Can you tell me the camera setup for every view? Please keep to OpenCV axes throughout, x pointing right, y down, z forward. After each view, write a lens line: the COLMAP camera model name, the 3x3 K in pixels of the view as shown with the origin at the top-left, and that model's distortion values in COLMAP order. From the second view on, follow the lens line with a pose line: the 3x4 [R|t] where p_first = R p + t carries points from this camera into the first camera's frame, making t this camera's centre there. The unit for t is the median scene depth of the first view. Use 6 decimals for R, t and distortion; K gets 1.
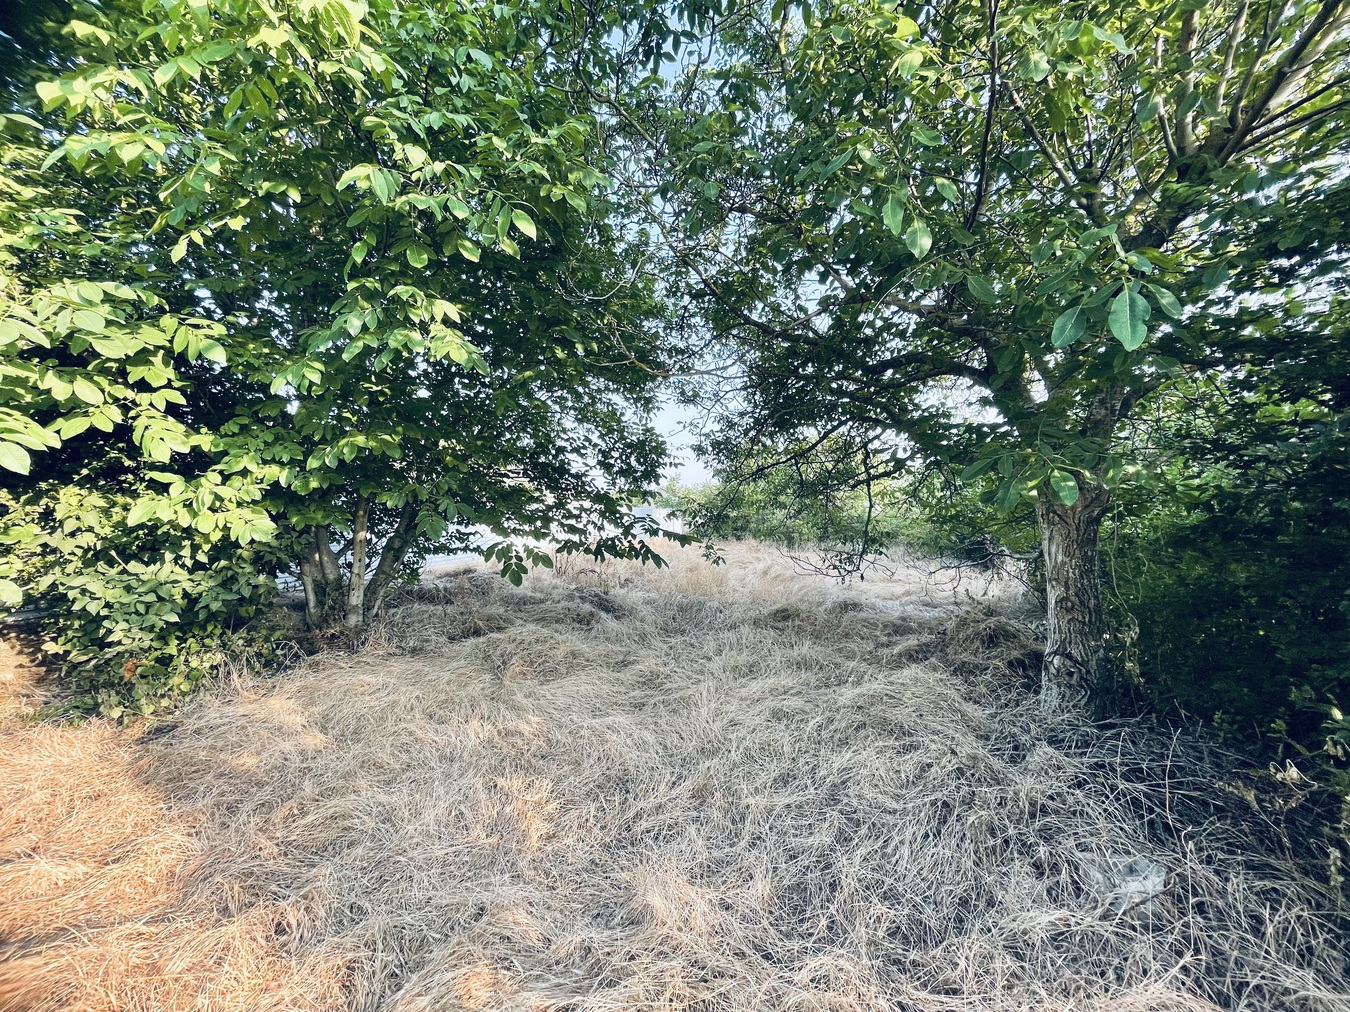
lens RADIAL K [[540.6, 0, 675.0], [0, 540.6, 506.0], [0, 0, 1]] dist [-0.000988, -0.000508]
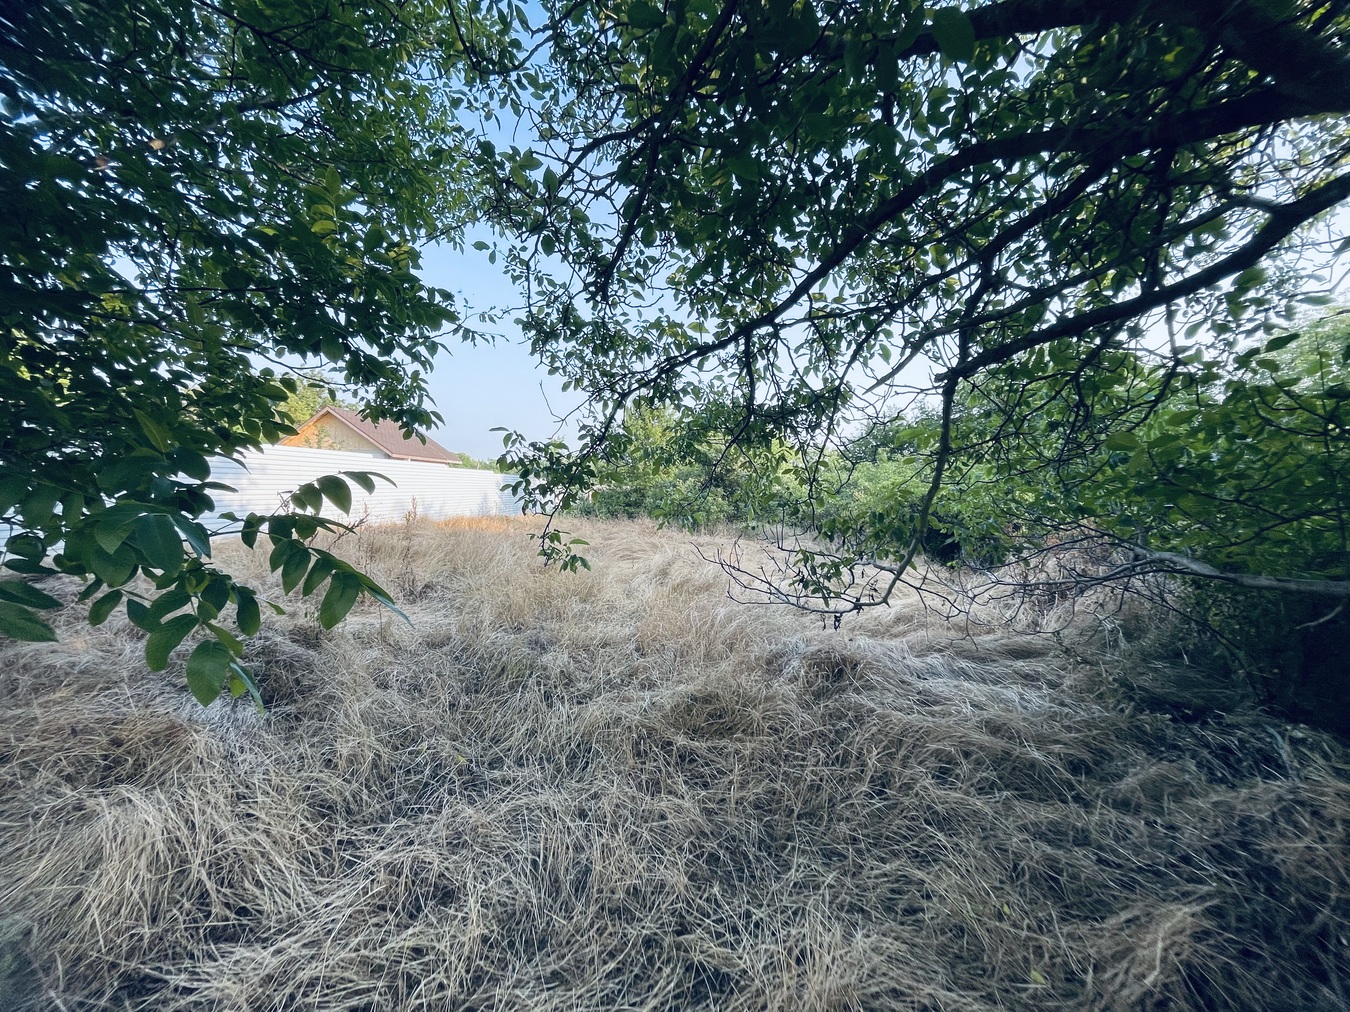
lens RADIAL K [[540.6, 0, 675.0], [0, 540.6, 506.0], [0, 0, 1]] dist [-0.000988, -0.000508]
pose [[0.981636, 0.029702, 0.188435, 0.077155], [-0.037874, 0.998485, 0.039916, 0.025003], [-0.186964, -0.046320, 0.981274, 0.501599]]
